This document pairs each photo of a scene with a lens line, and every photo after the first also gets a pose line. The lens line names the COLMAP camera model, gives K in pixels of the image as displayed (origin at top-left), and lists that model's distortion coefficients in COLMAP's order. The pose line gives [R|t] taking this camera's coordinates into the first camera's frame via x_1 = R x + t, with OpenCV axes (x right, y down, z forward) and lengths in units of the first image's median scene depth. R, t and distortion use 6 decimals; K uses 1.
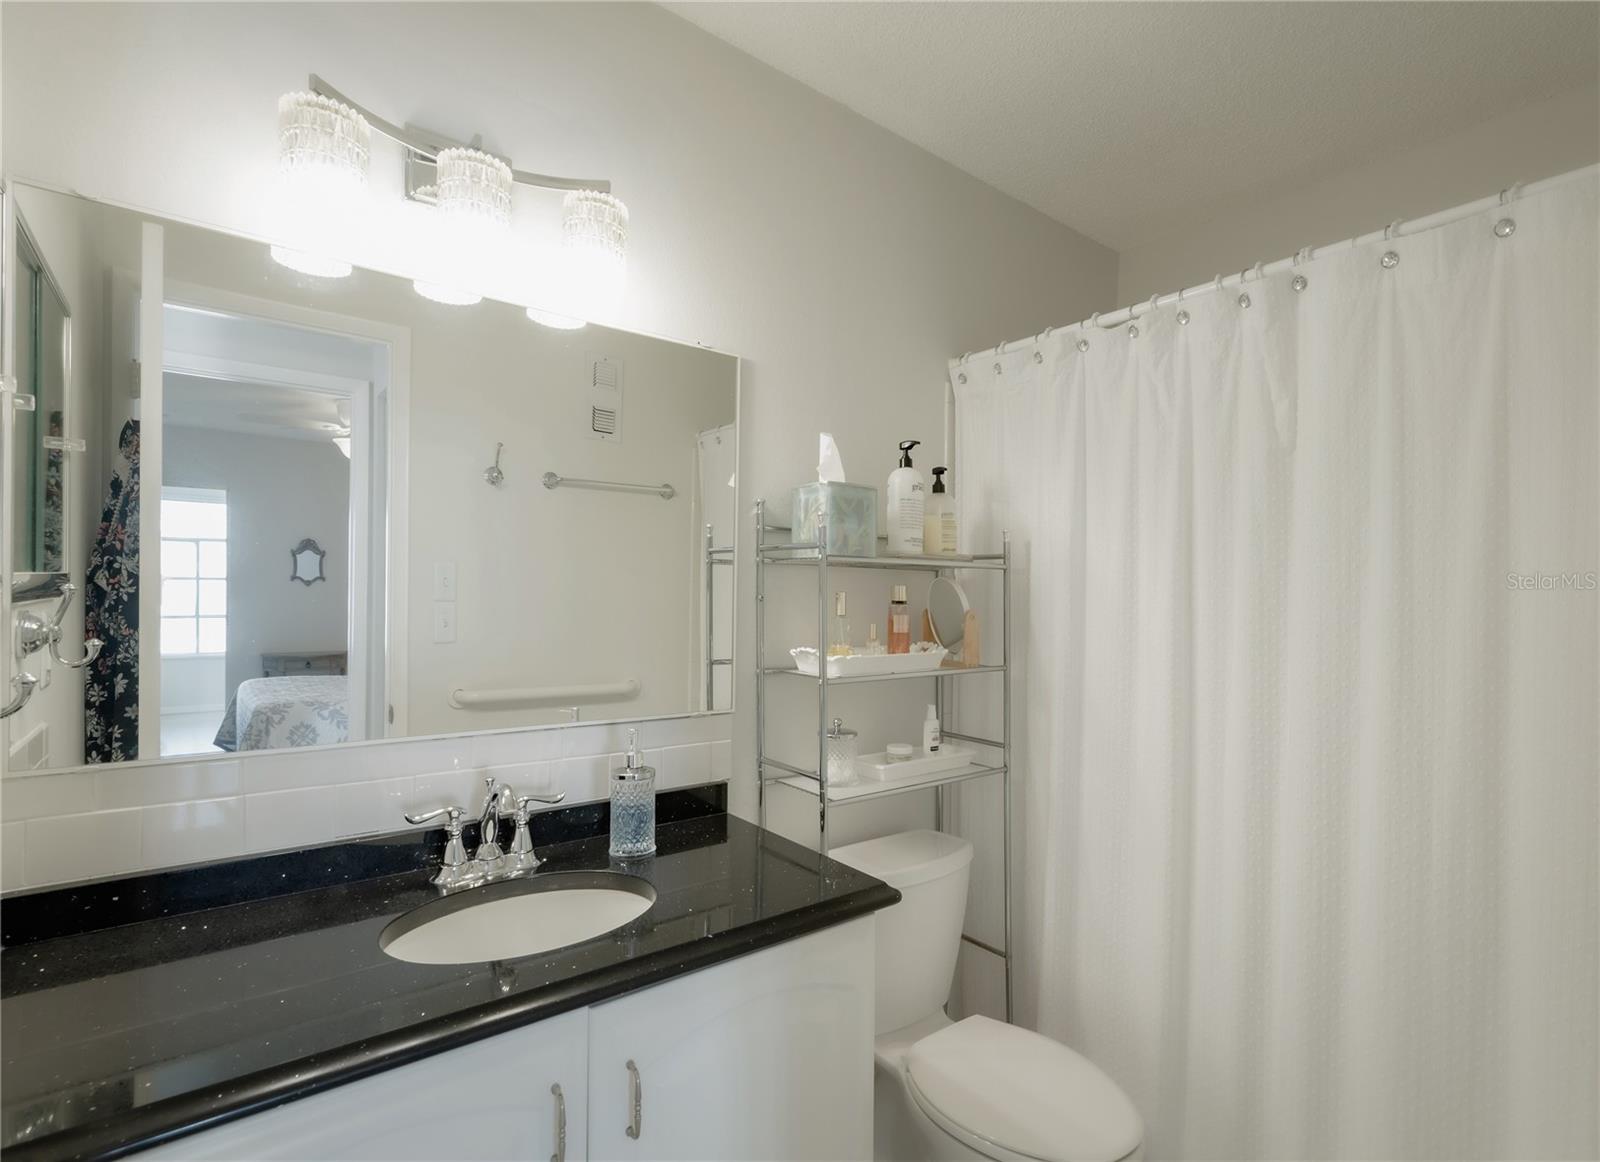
lens RADIAL K [[739.1, 0, 802.6], [0, 739.1, 585.1], [0, 0, 1]] dist [-0.002672, 0.001379]
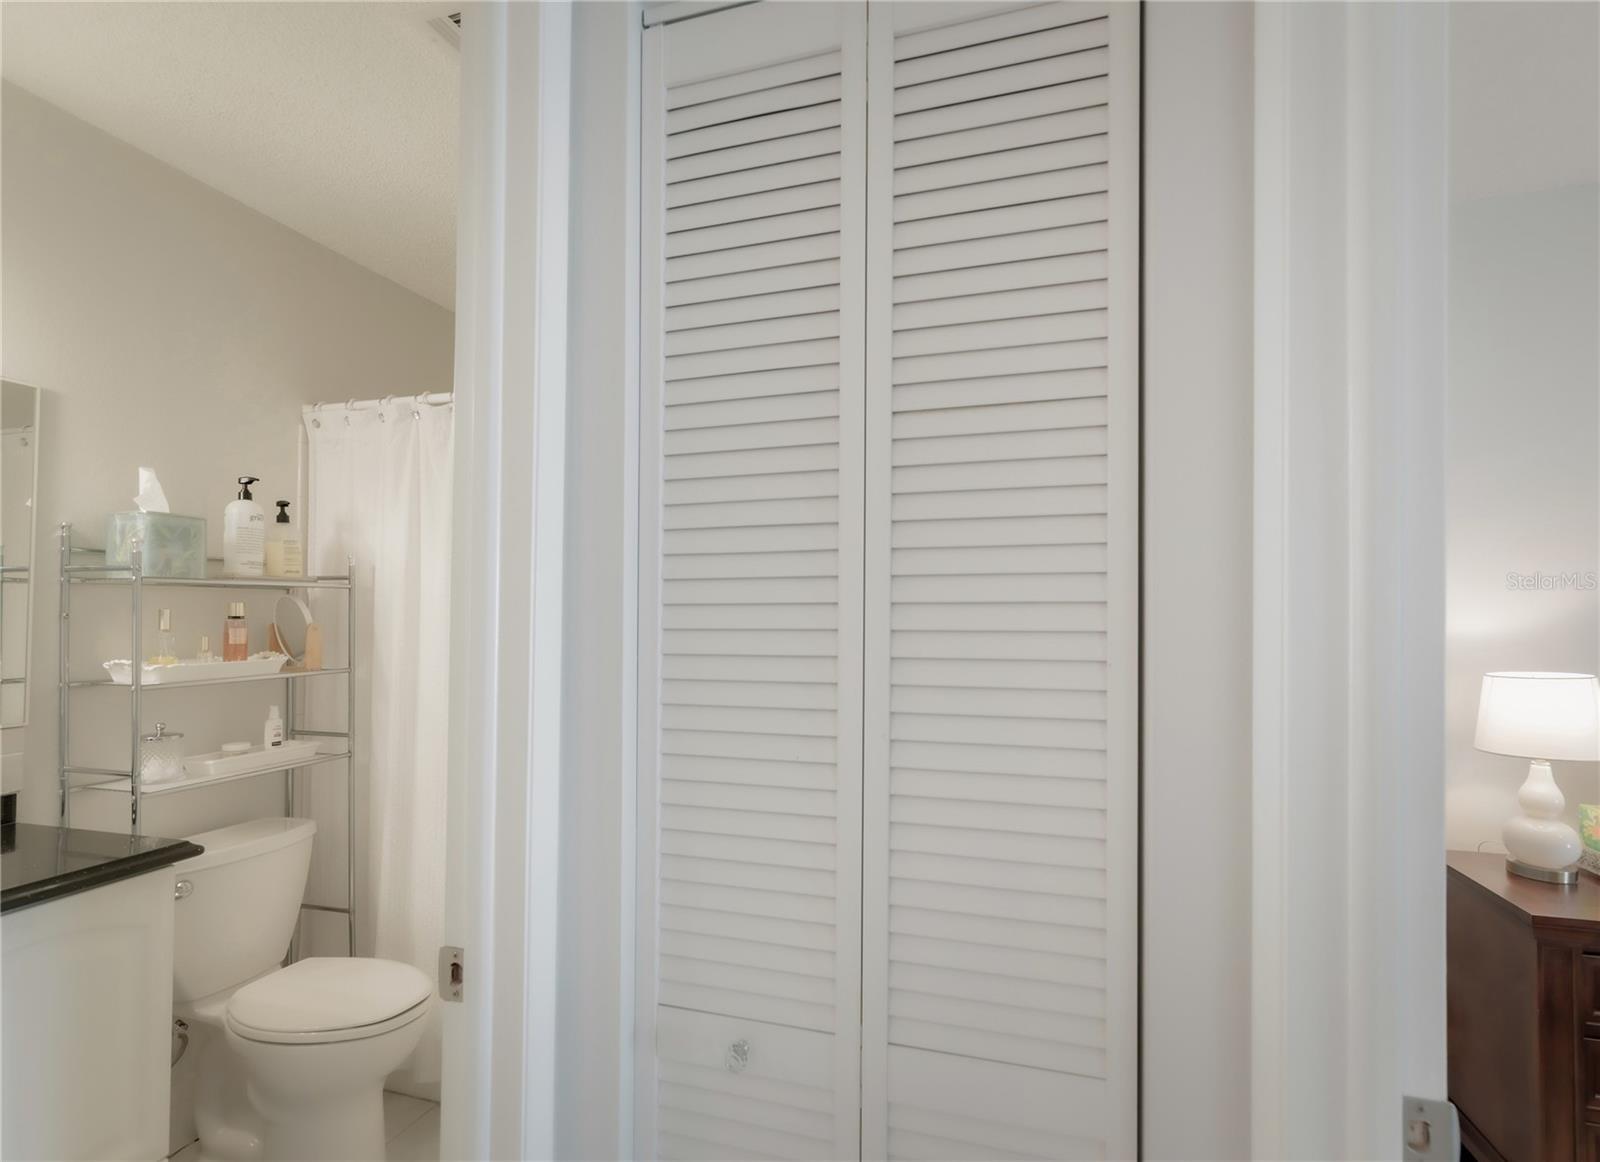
lens RADIAL K [[739.1, 0, 767.3], [0, 739.1, 586.4], [0, 0, 1]] dist [-0.002672, 0.001379]
pose [[0.795781, 0.007024, 0.605544, 0.095429], [0.002285, 0.999891, -0.014601, -0.006067], [-0.605581, 0.013003, 0.795678, -0.418145]]
